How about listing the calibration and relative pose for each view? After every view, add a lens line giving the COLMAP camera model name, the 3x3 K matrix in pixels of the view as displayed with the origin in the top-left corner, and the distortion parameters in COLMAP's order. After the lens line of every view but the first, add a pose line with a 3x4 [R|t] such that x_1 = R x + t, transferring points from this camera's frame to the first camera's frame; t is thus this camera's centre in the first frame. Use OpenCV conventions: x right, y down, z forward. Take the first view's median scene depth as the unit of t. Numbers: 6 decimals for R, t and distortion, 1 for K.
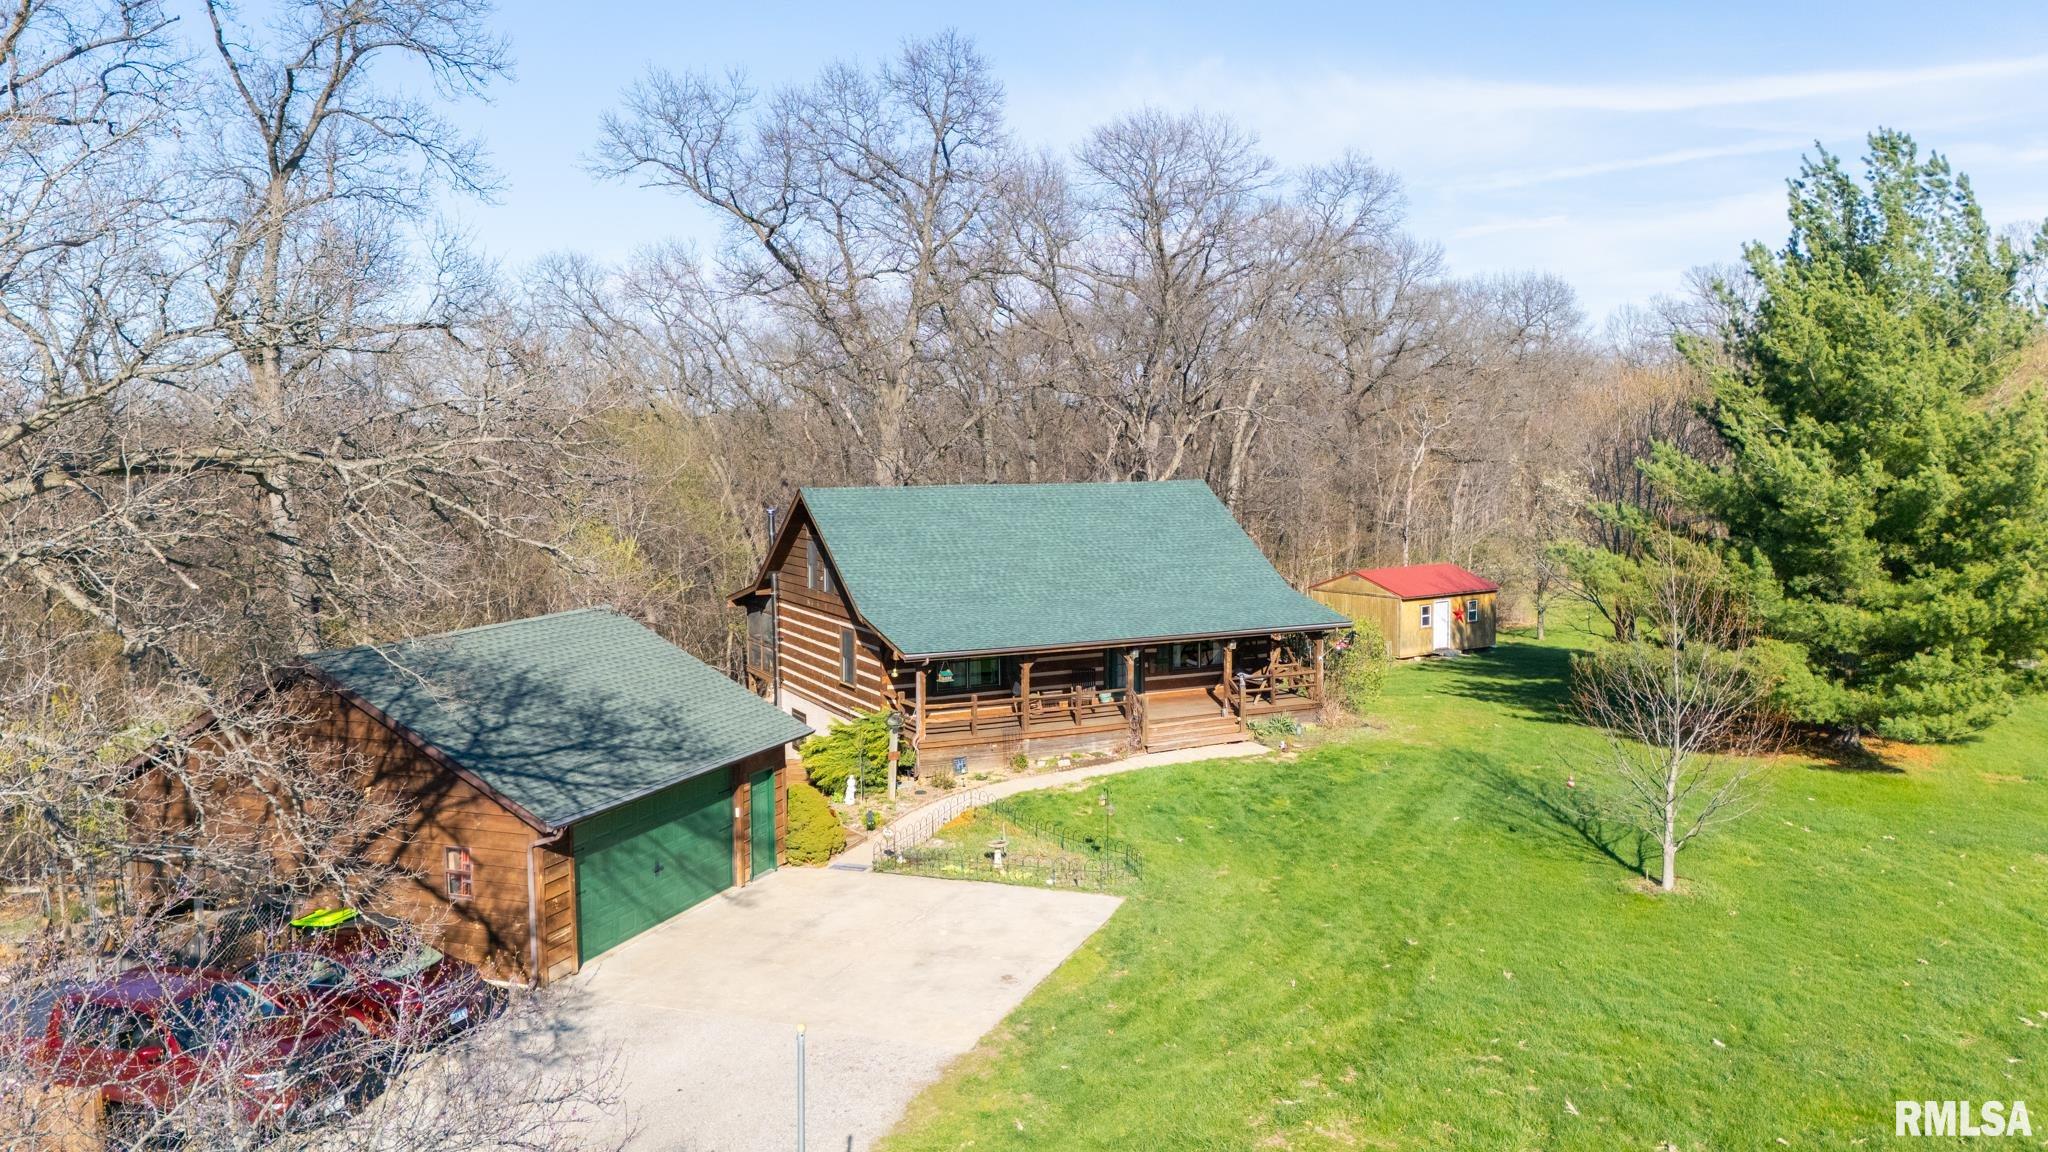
lens RADIAL K [[1515.9, 0, 1012.7], [0, 1515.9, 579.9], [0, 0, 1]] dist [0.059666, -0.039945]
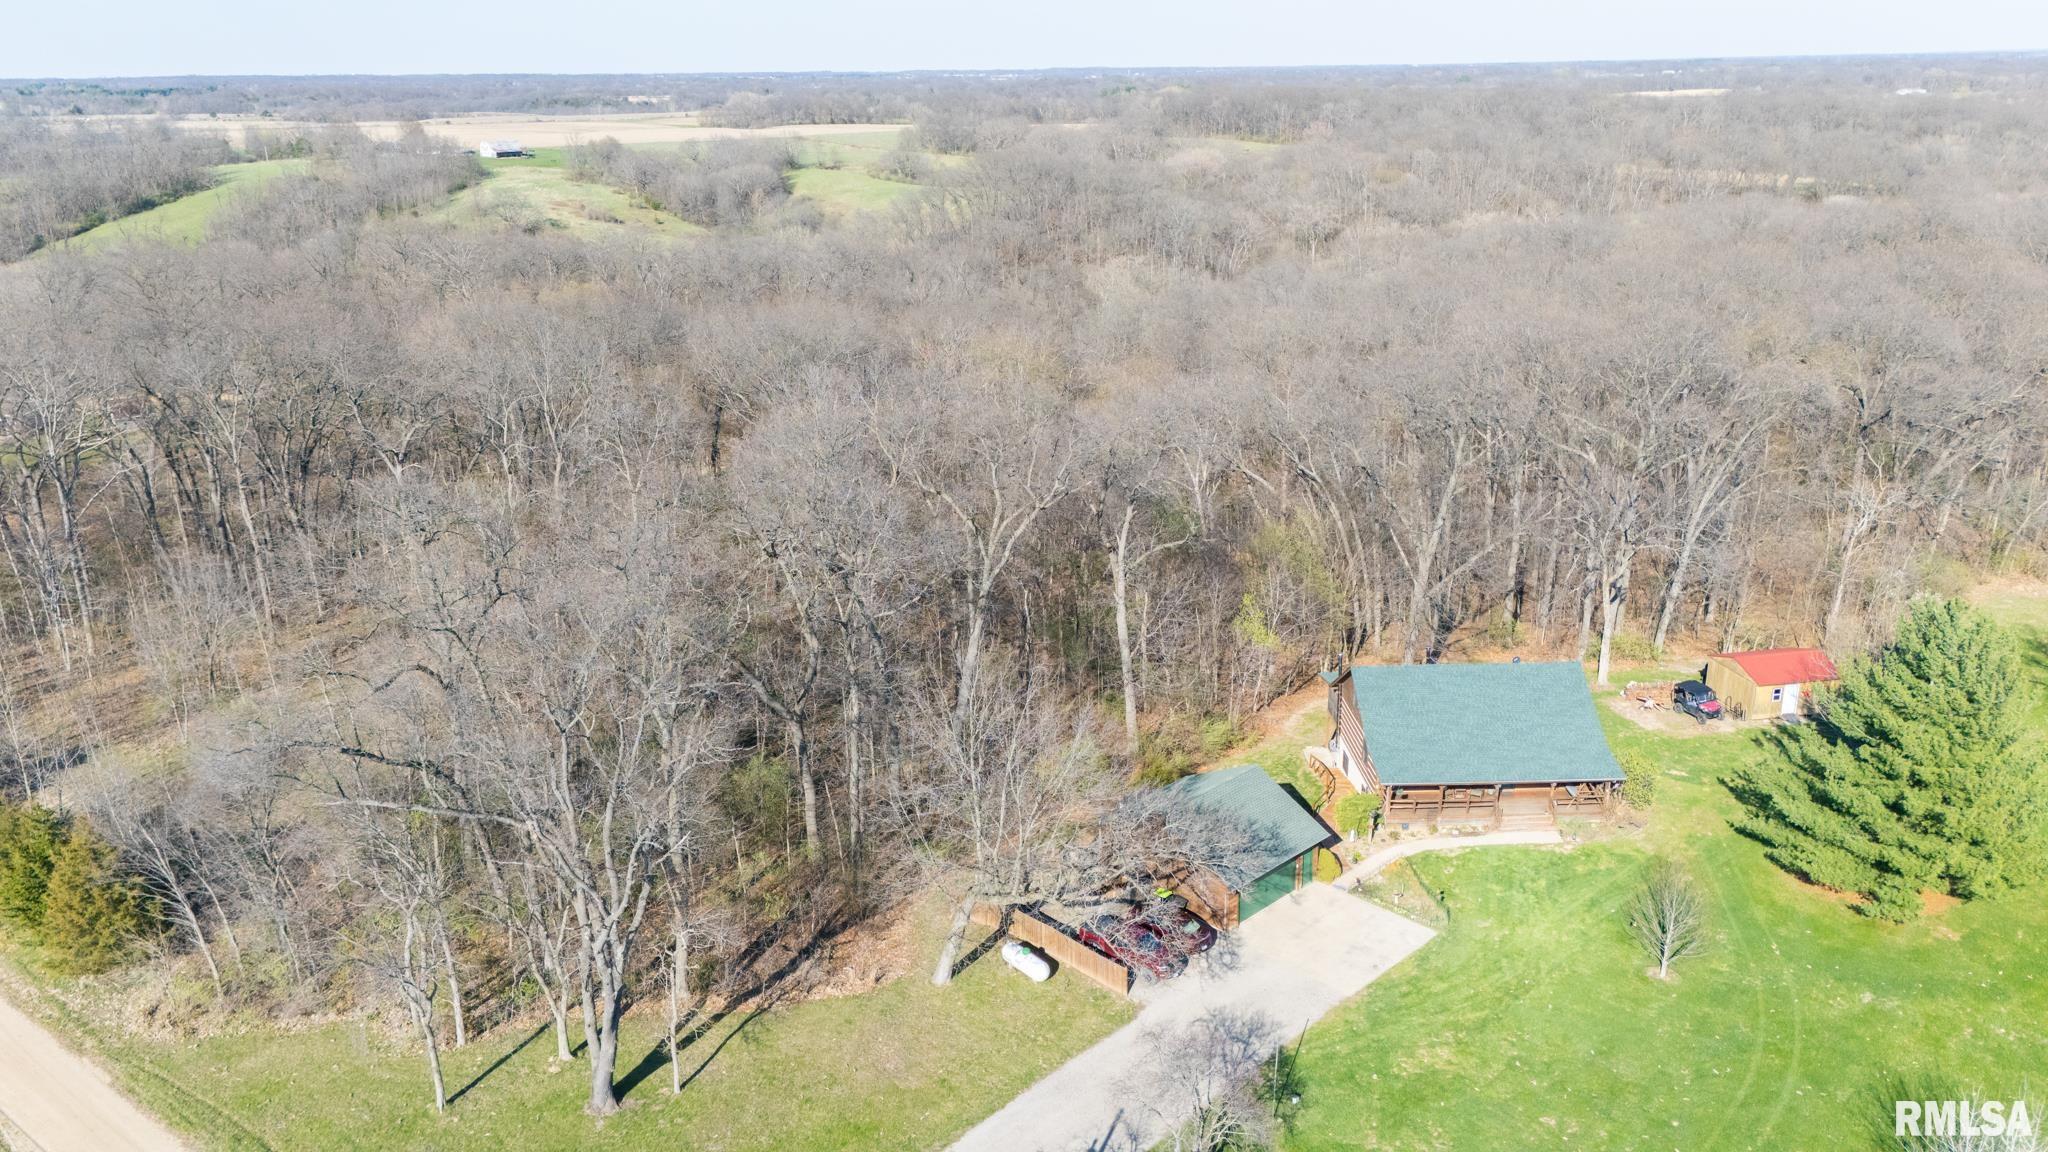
lens RADIAL K [[1515.9, 0, 1012.8], [0, 1515.9, 570.3], [0, 0, 1]] dist [0.059666, -0.039945]
pose [[0.909376, 0.135742, -0.393203, 0.352838], [-0.036102, 0.967446, 0.250488, -1.020441], [0.414405, -0.213593, 0.884673, -1.501246]]
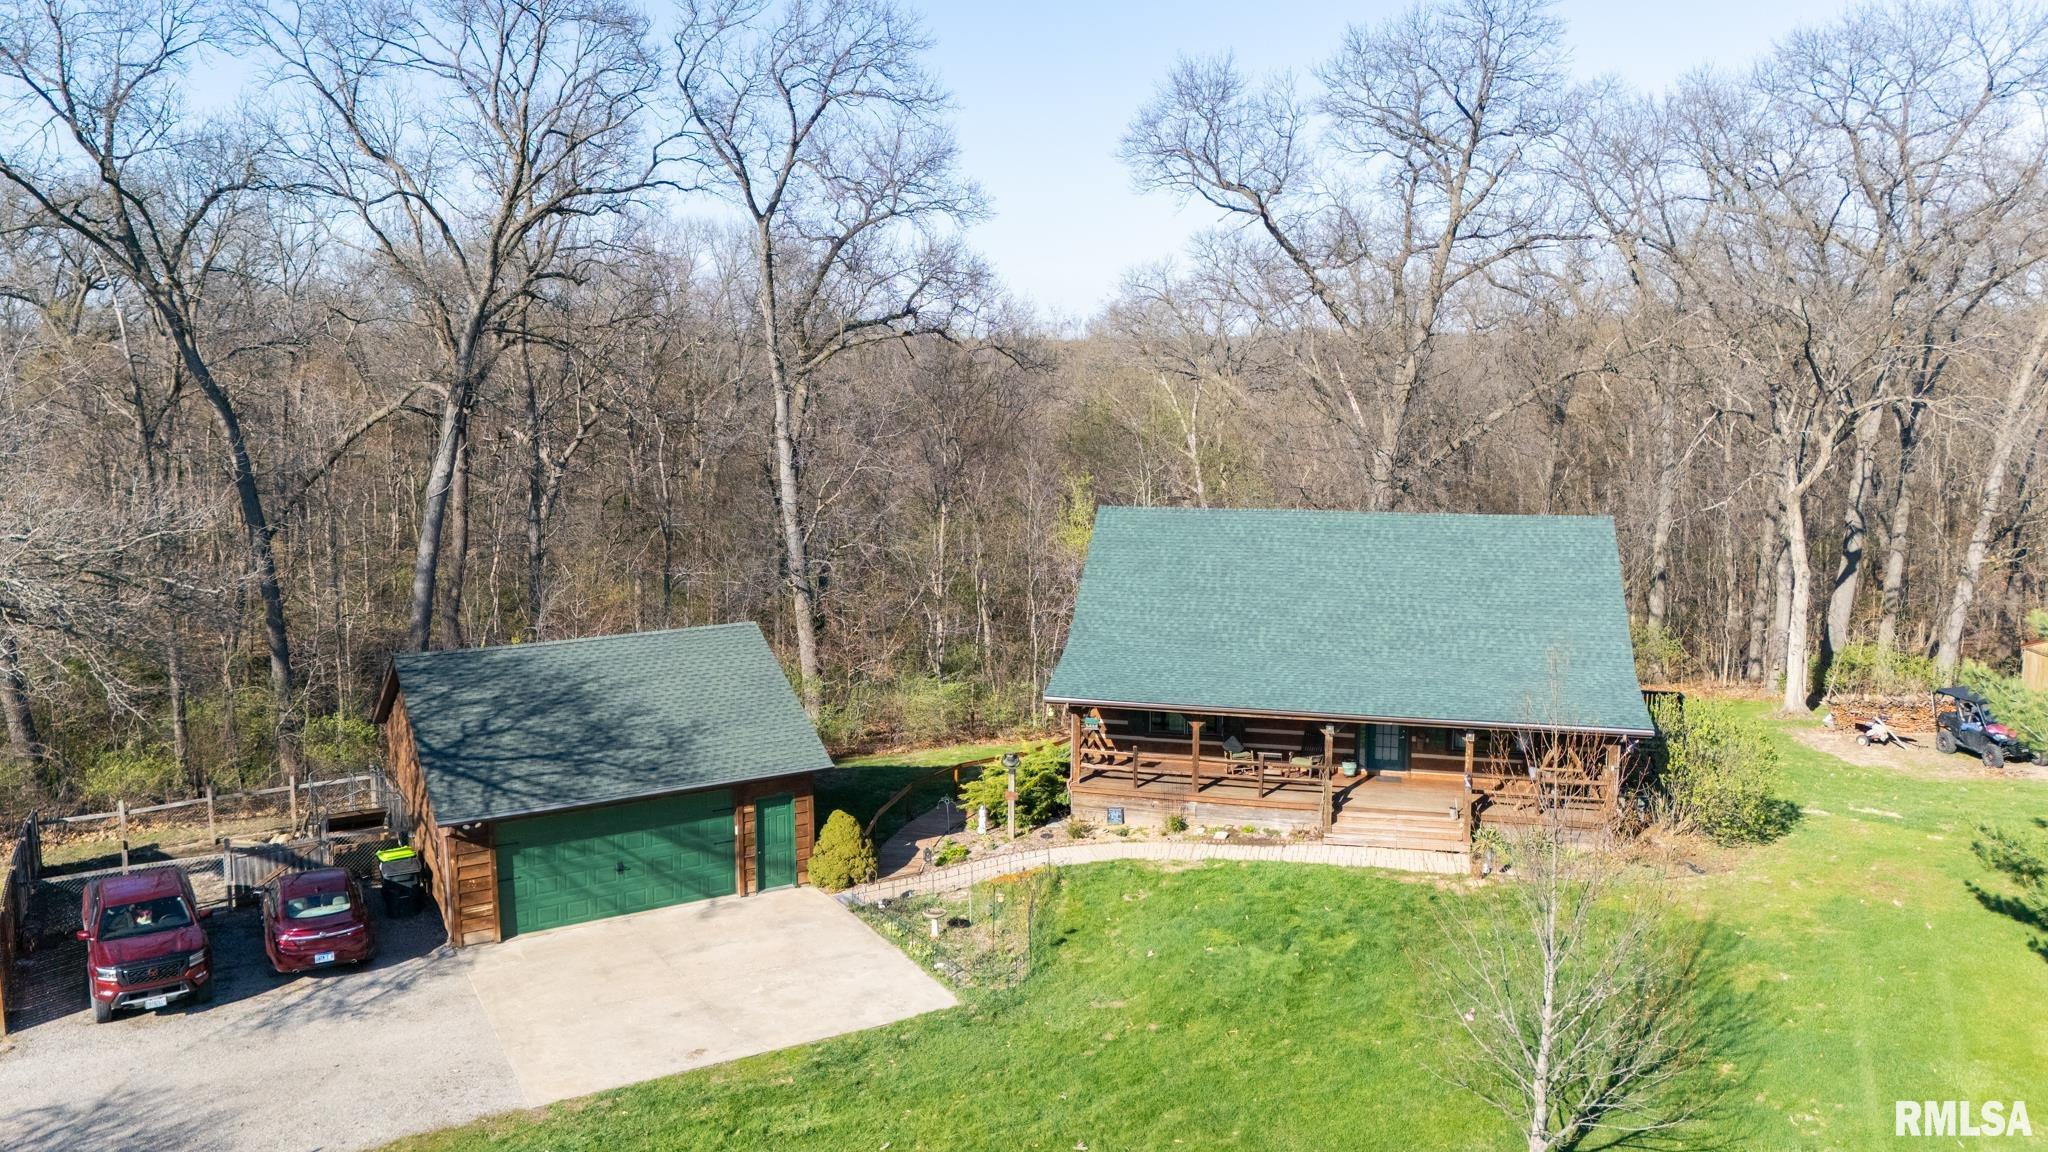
lens RADIAL K [[1515.9, 0, 1017.0], [0, 1515.9, 582.7], [0, 0, 1]] dist [0.059666, -0.039945]
pose [[0.770998, 0.107155, -0.627758, 0.658736], [-0.063875, 0.993783, 0.091185, -0.142779], [0.633626, -0.030206, 0.773049, 0.275524]]
